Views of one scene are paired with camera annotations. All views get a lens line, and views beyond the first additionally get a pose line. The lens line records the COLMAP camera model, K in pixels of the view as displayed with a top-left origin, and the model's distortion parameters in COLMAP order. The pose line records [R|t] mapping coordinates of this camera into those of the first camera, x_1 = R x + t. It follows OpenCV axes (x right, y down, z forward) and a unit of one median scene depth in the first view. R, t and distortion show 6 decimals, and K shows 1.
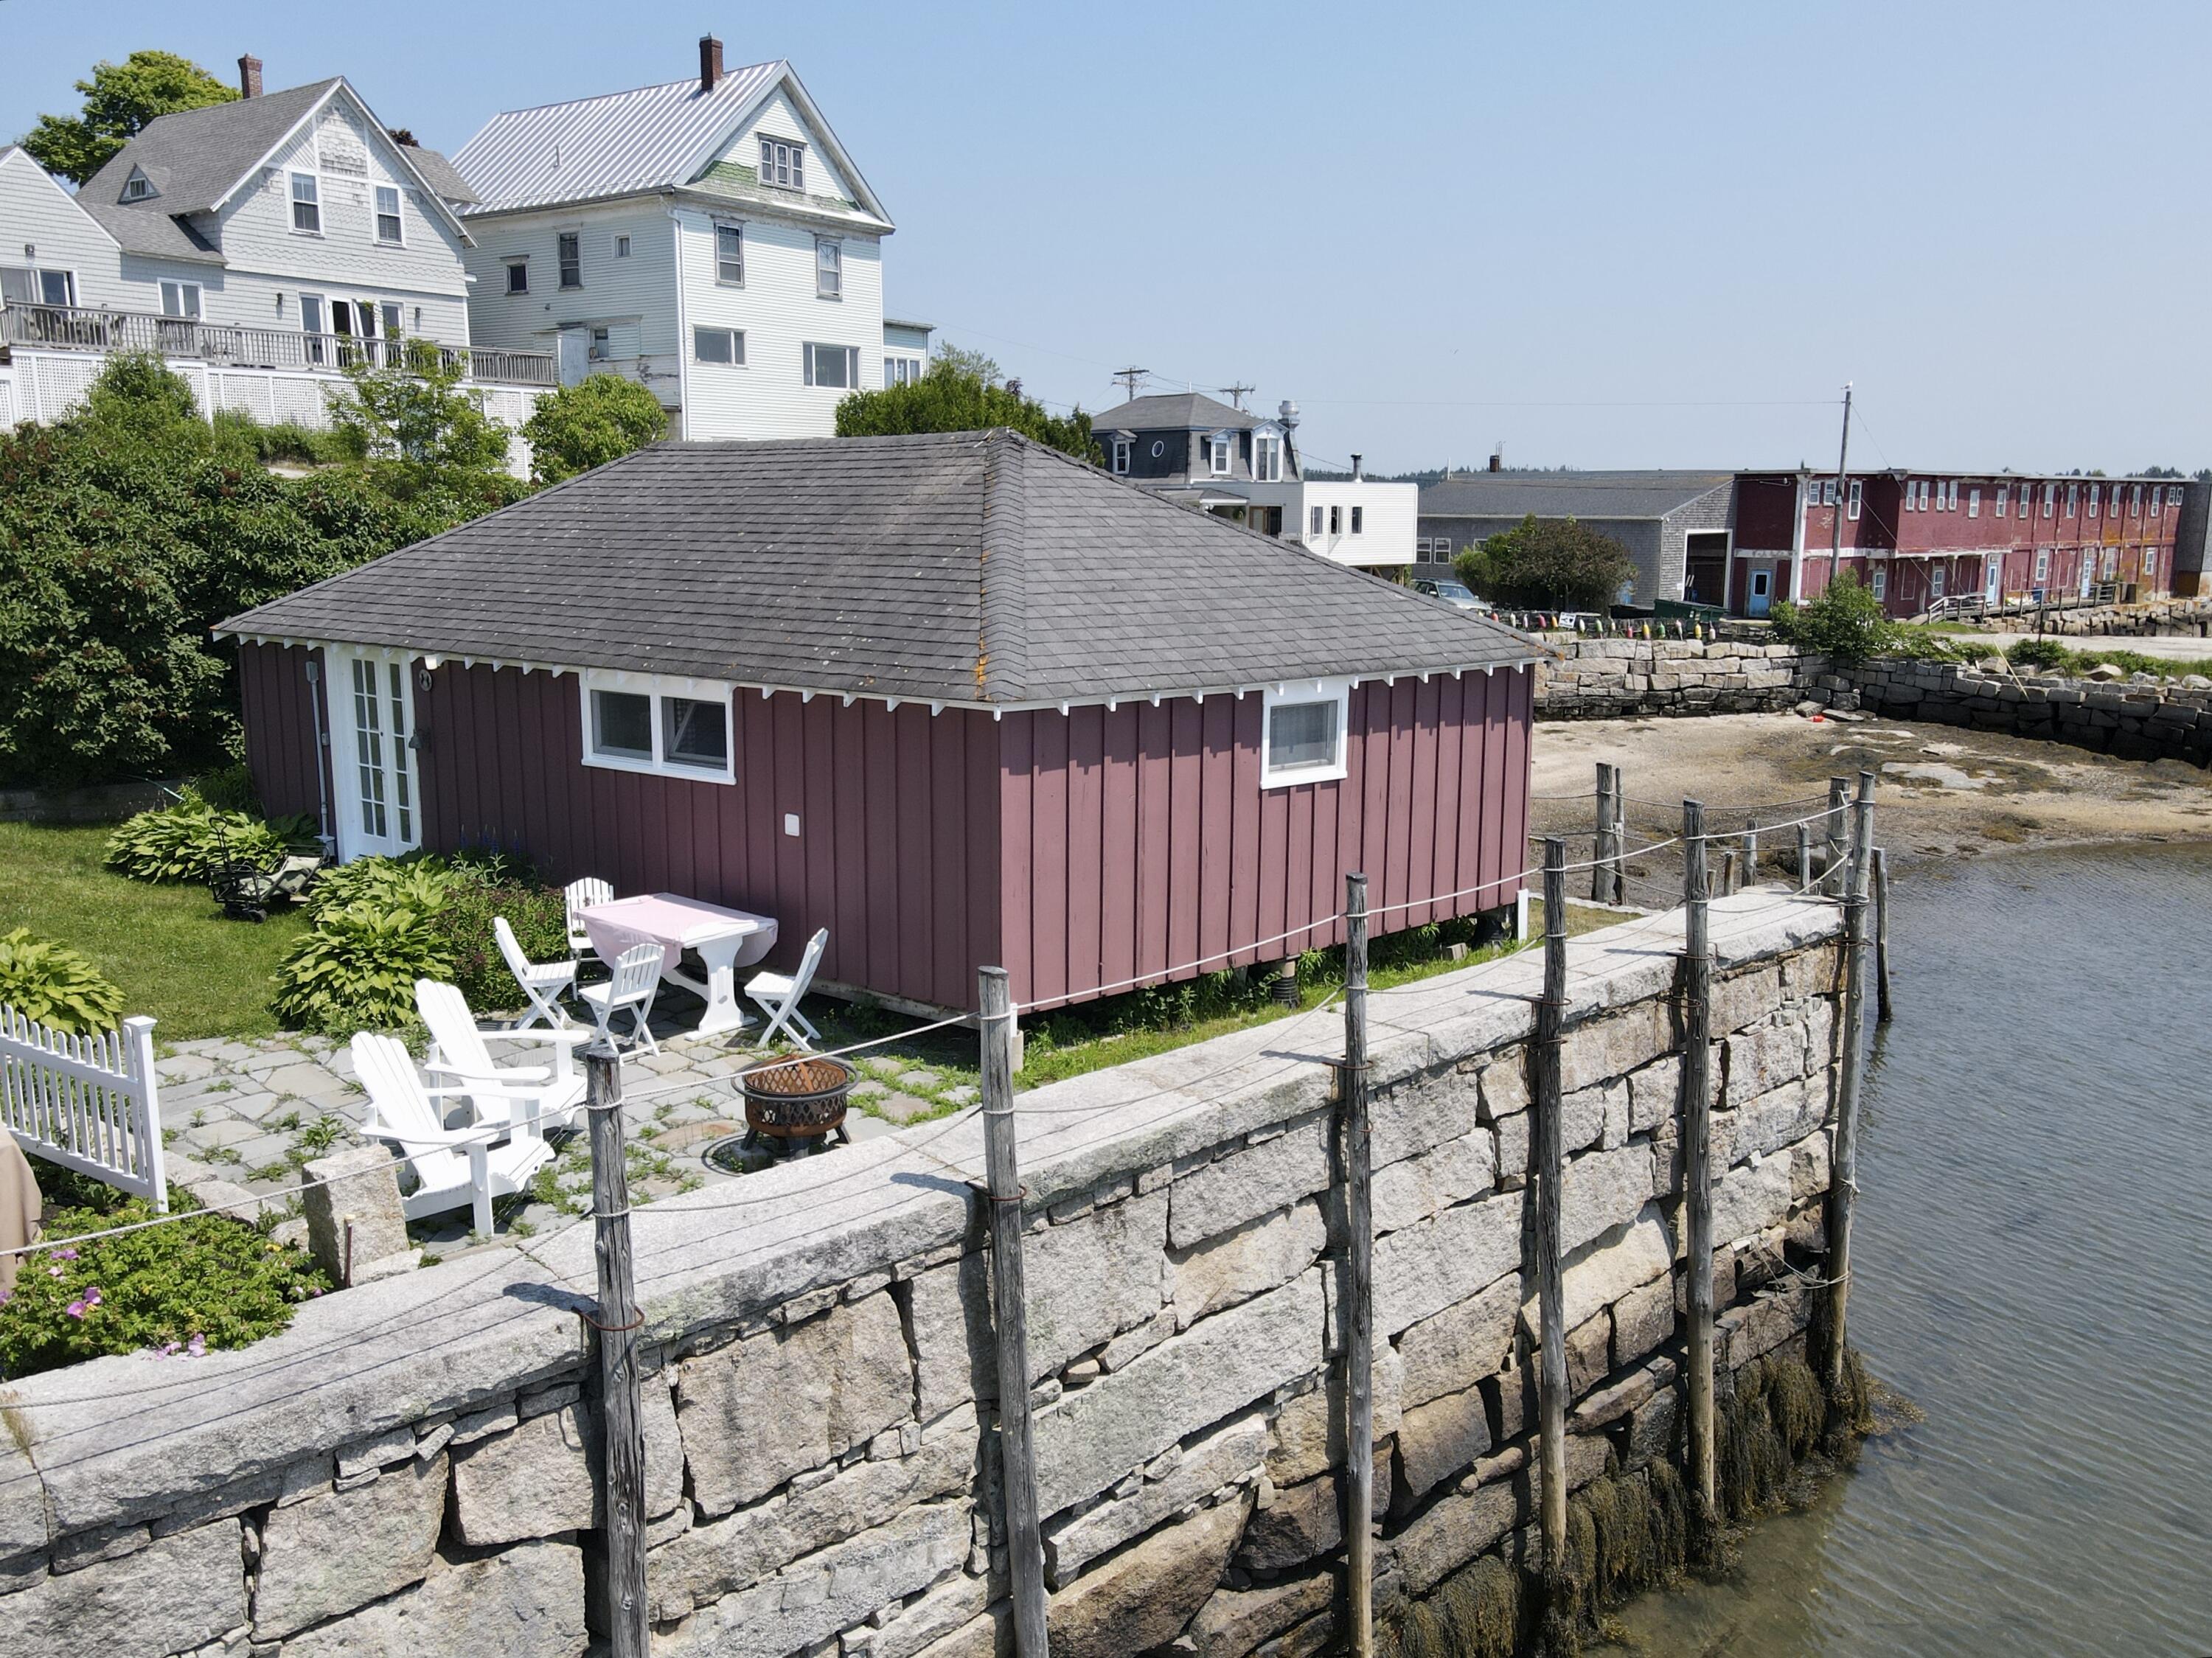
lens RADIAL K [[1775.1, 0, 1090.4], [0, 1775.1, 826.6], [0, 0, 1]] dist [0.007621, 0.007296]
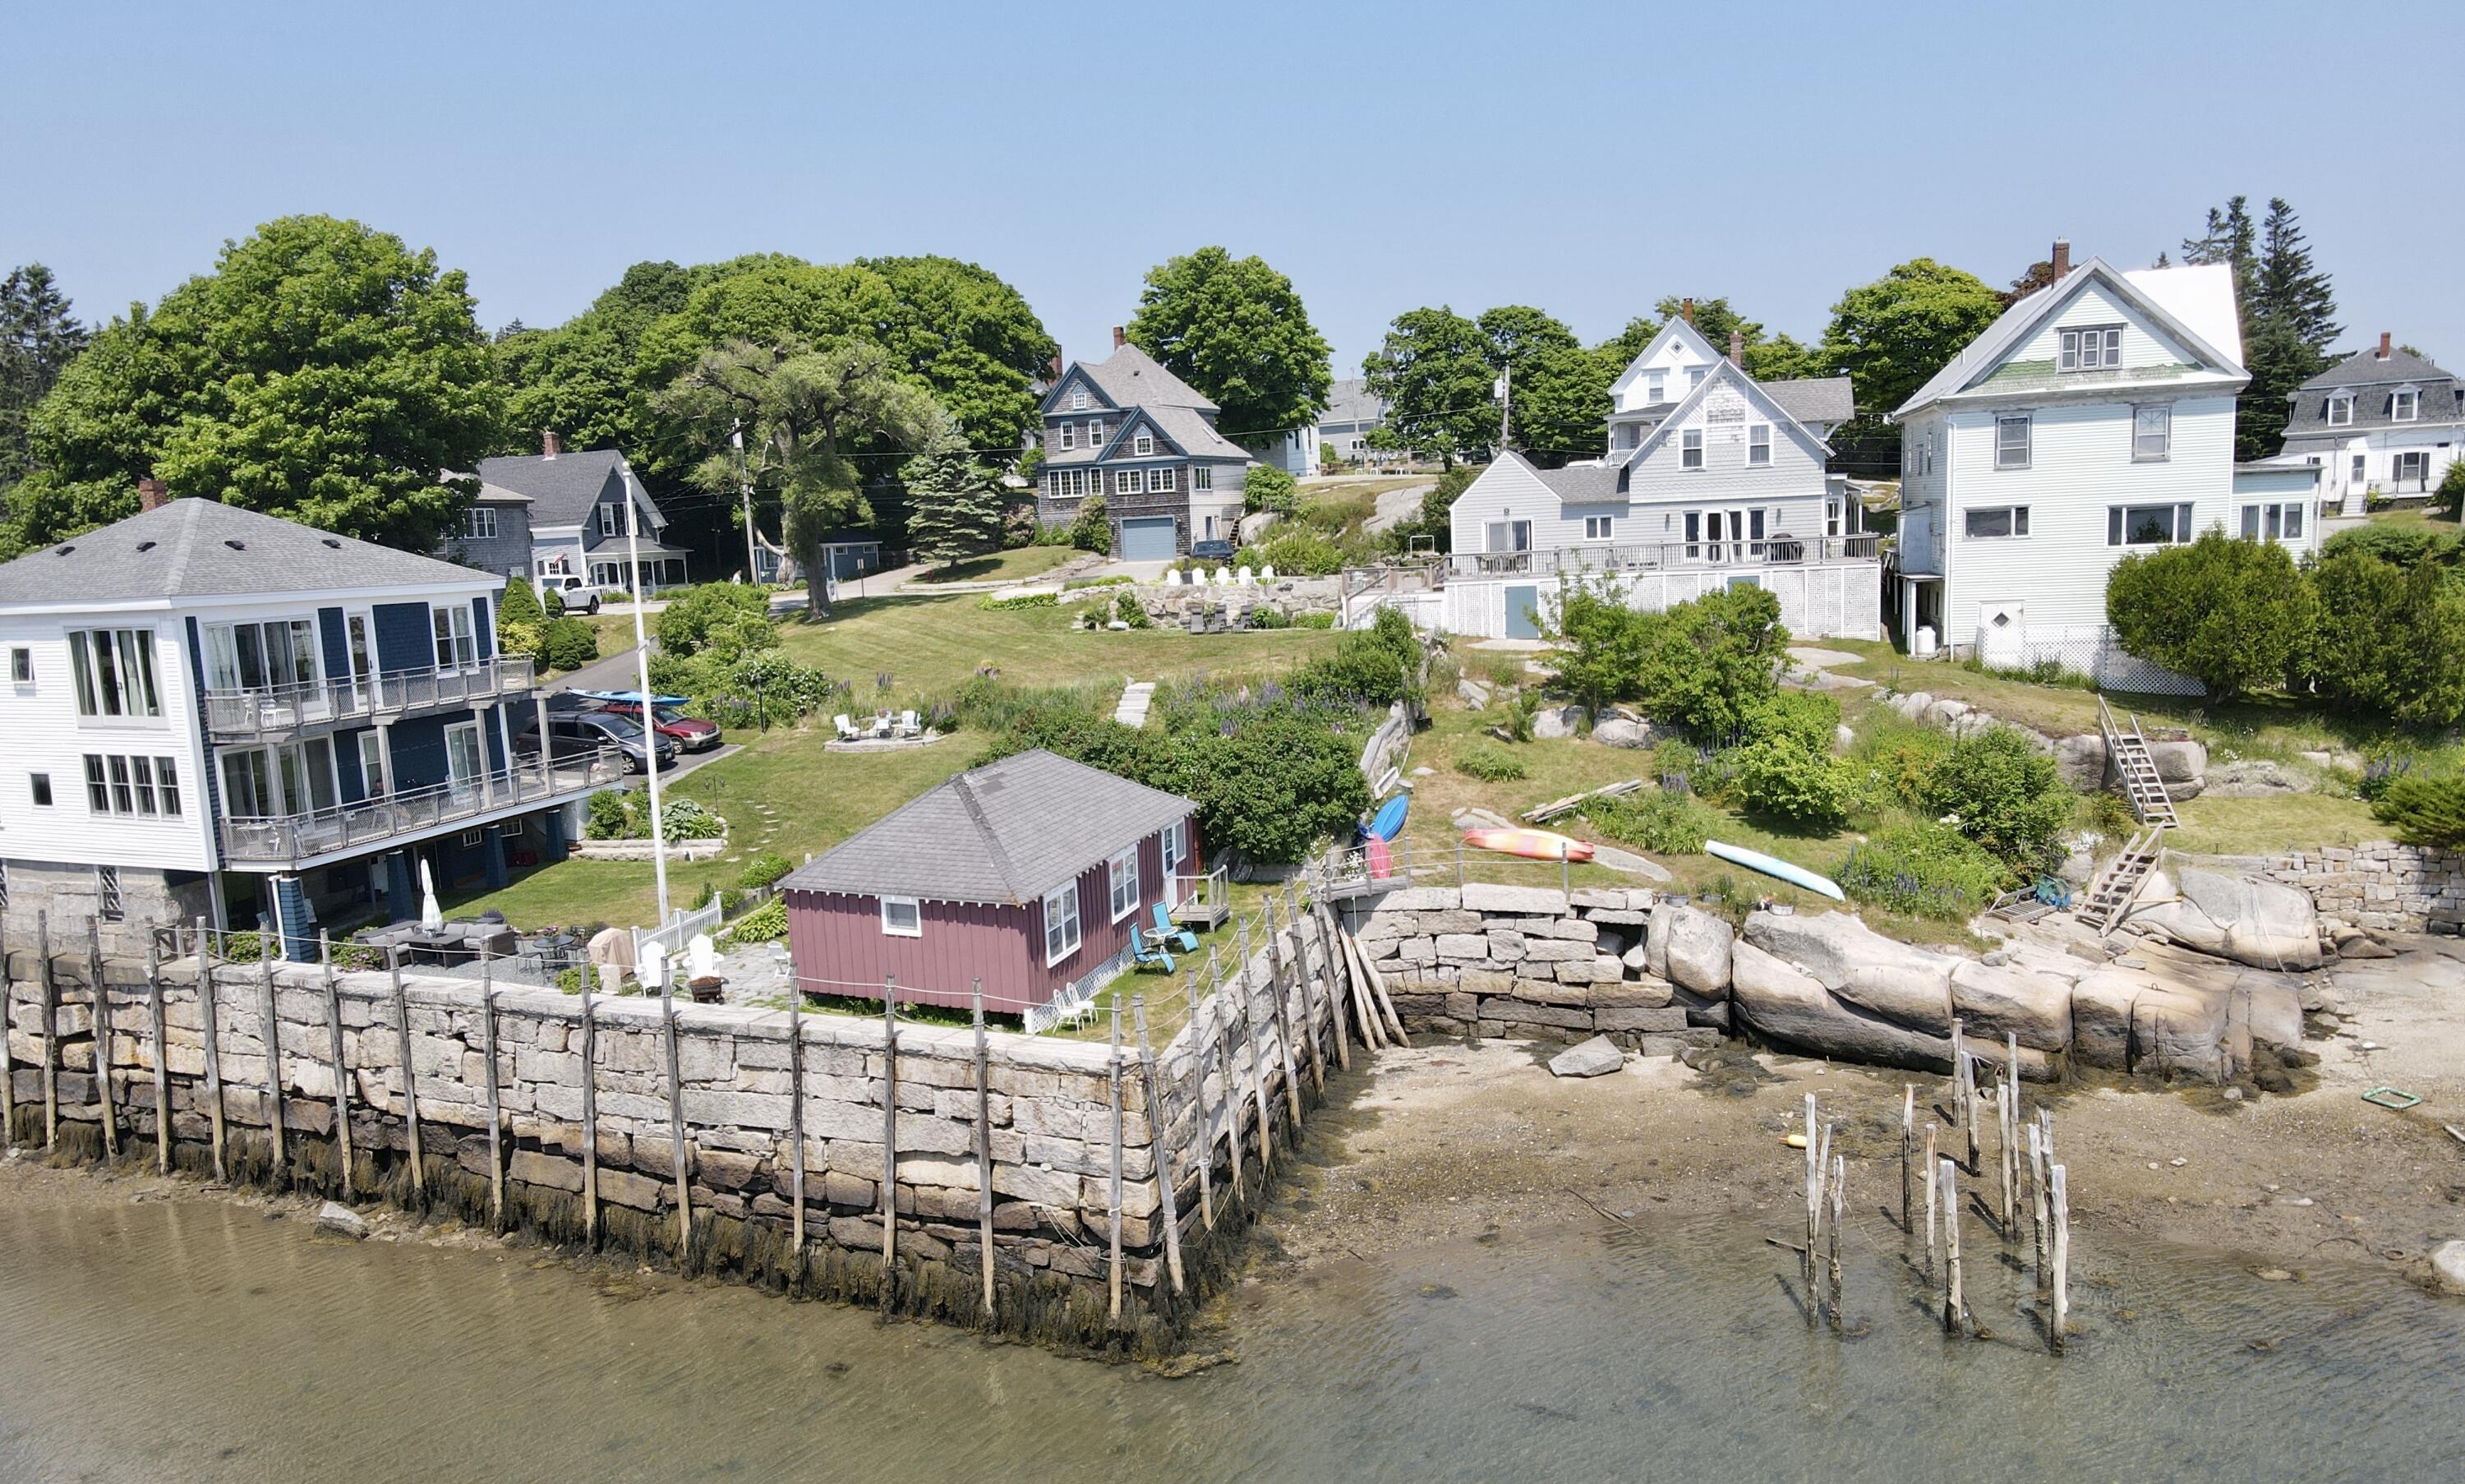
lens RADIAL K [[1909.6, 0, 1233.0], [0, 1909.6, 748.4], [0, 0, 1]] dist [0.002859, 0.001653]
pose [[0.350048, 0.093031, -0.932100, 0.864661], [-0.118089, 0.991500, 0.054611, -0.152078], [0.929258, 0.090954, 0.358059, 0.135073]]
